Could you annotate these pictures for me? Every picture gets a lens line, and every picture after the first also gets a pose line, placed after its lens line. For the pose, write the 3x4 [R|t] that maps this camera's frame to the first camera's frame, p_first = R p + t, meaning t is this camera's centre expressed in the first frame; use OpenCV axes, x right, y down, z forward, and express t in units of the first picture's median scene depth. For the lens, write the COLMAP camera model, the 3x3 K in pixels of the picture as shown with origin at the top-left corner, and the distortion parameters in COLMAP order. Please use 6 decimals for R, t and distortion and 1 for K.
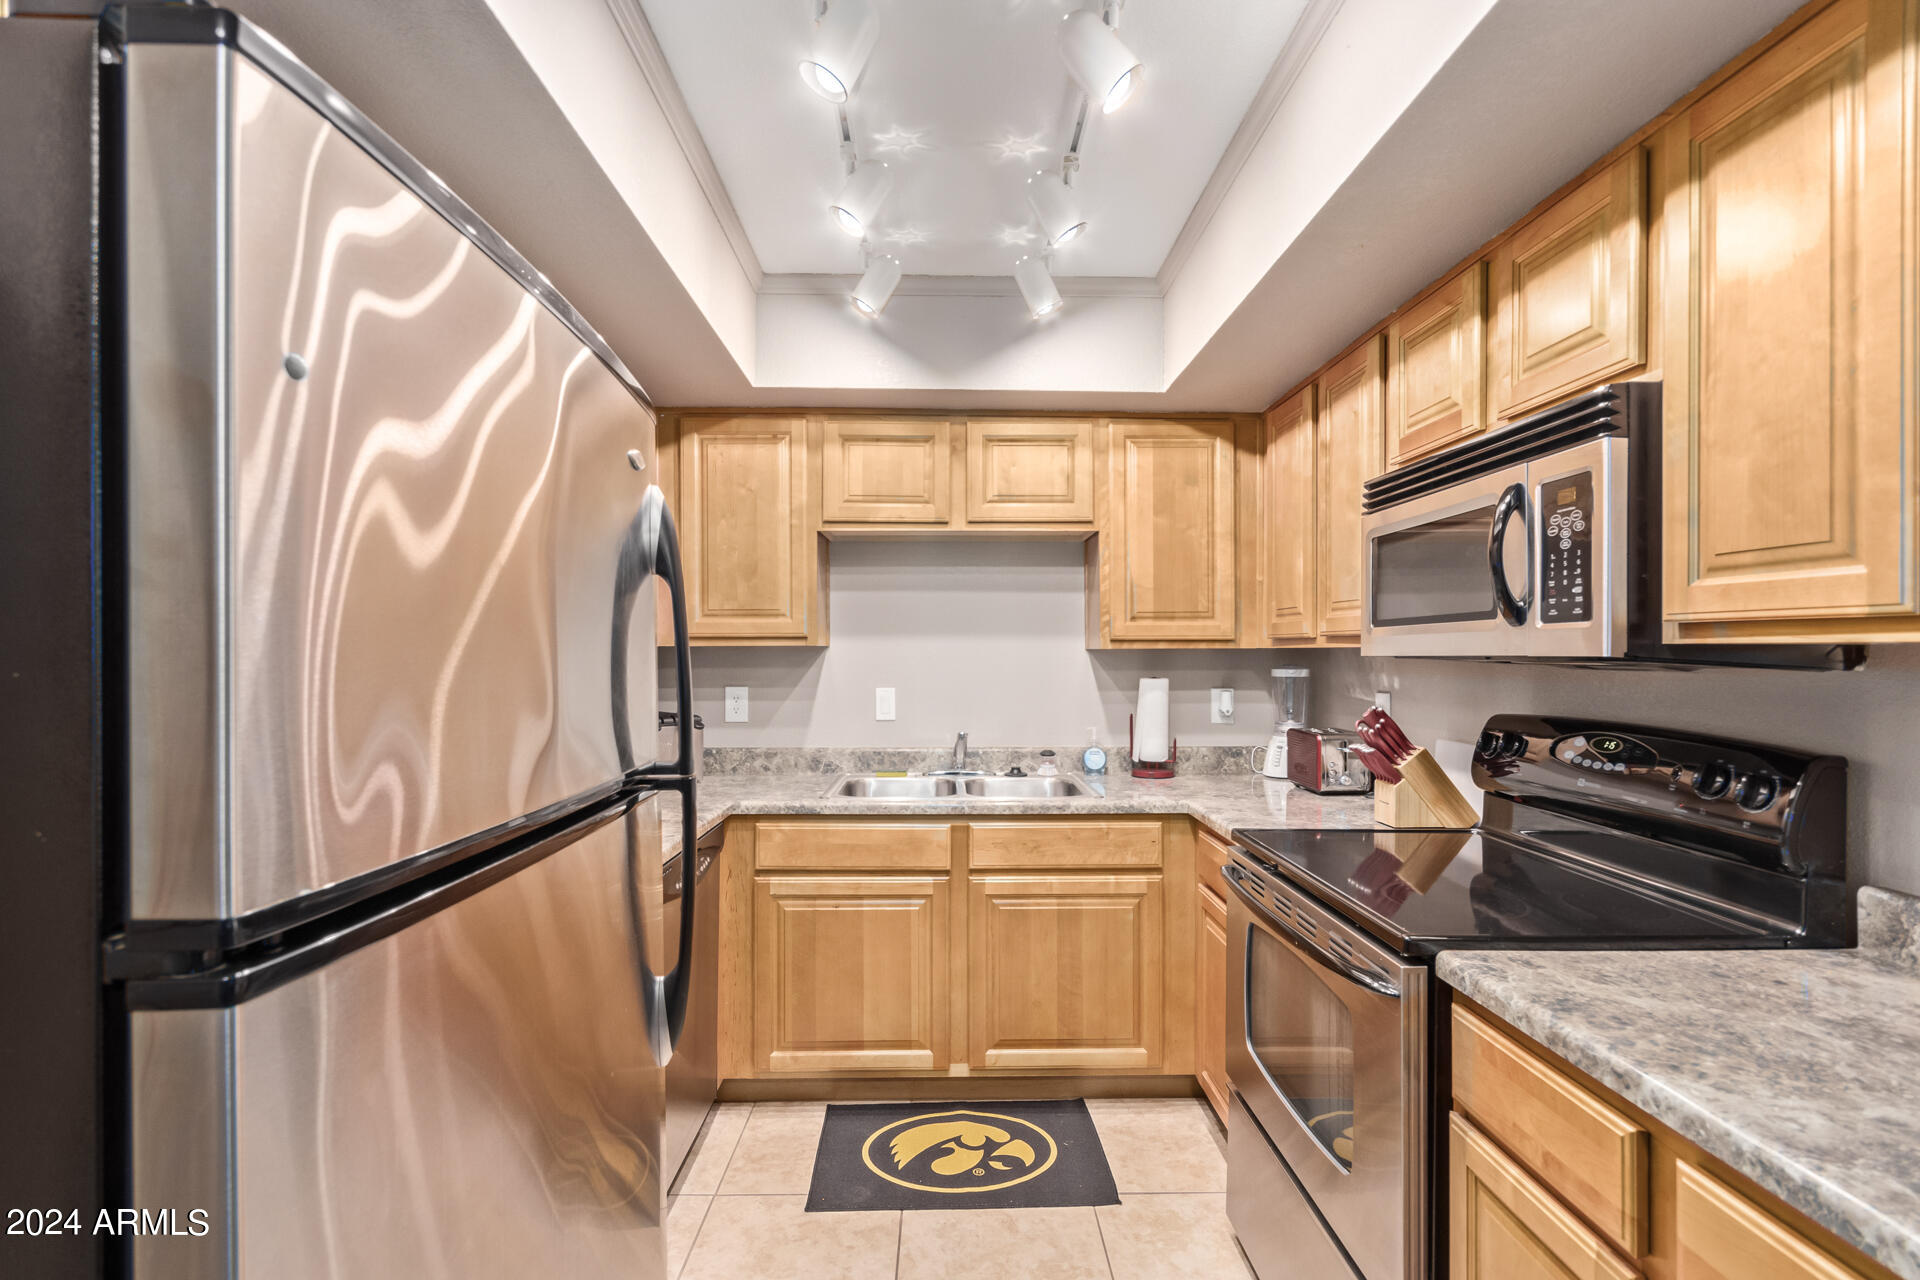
lens RADIAL K [[889.4, 0, 961.9], [0, 889.4, 649.5], [0, 0, 1]] dist [-0.000059, 0.000950]
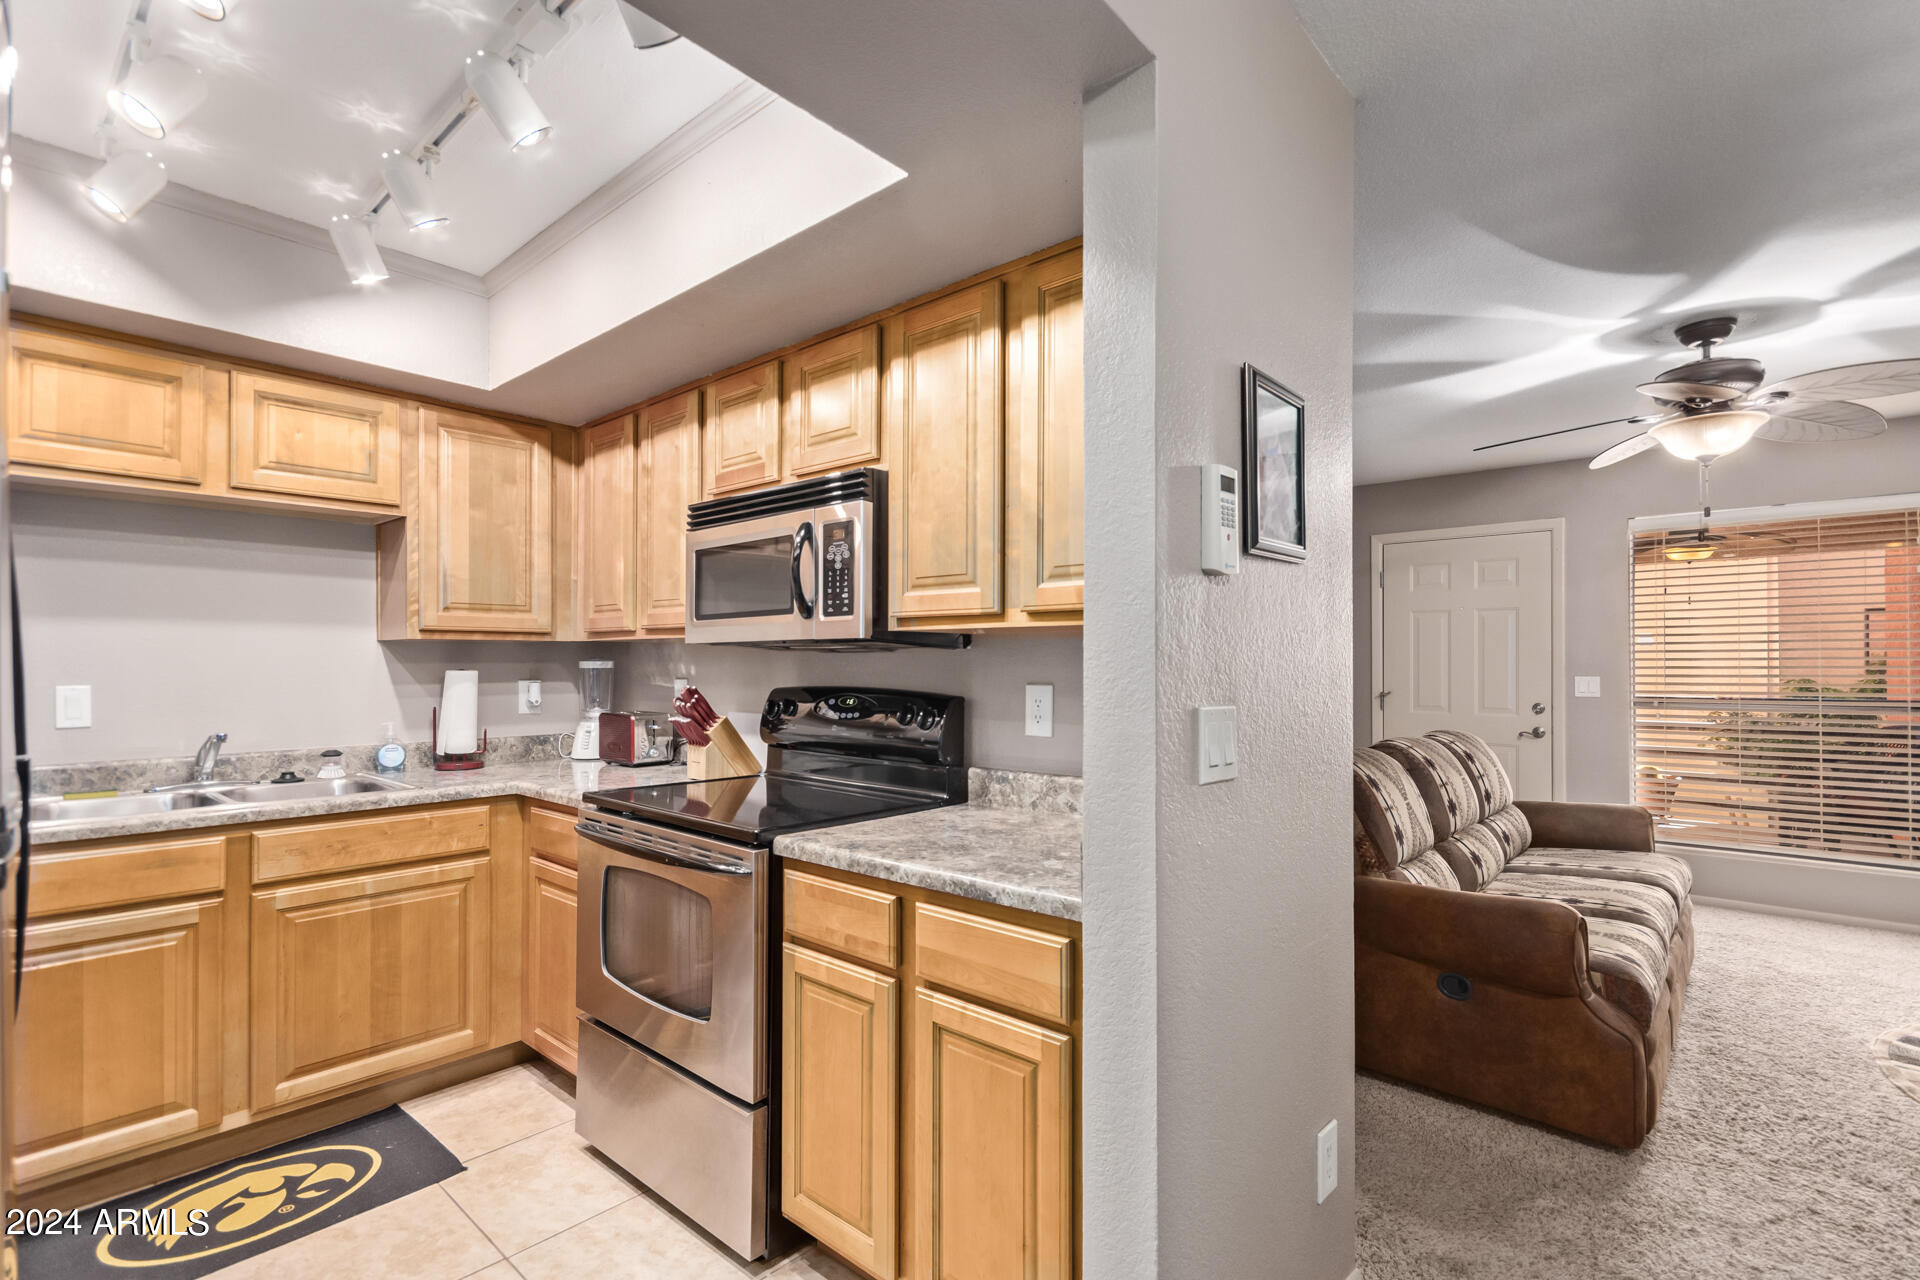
lens RADIAL K [[889.4, 0, 961.9], [0, 889.4, 649.5], [0, 0, 1]] dist [-0.000059, 0.000950]
pose [[0.679691, 0.012959, 0.733384, -0.165094], [-0.003354, 0.999888, -0.014559, 0.026468], [-0.733491, 0.007436, 0.679658, -0.109118]]
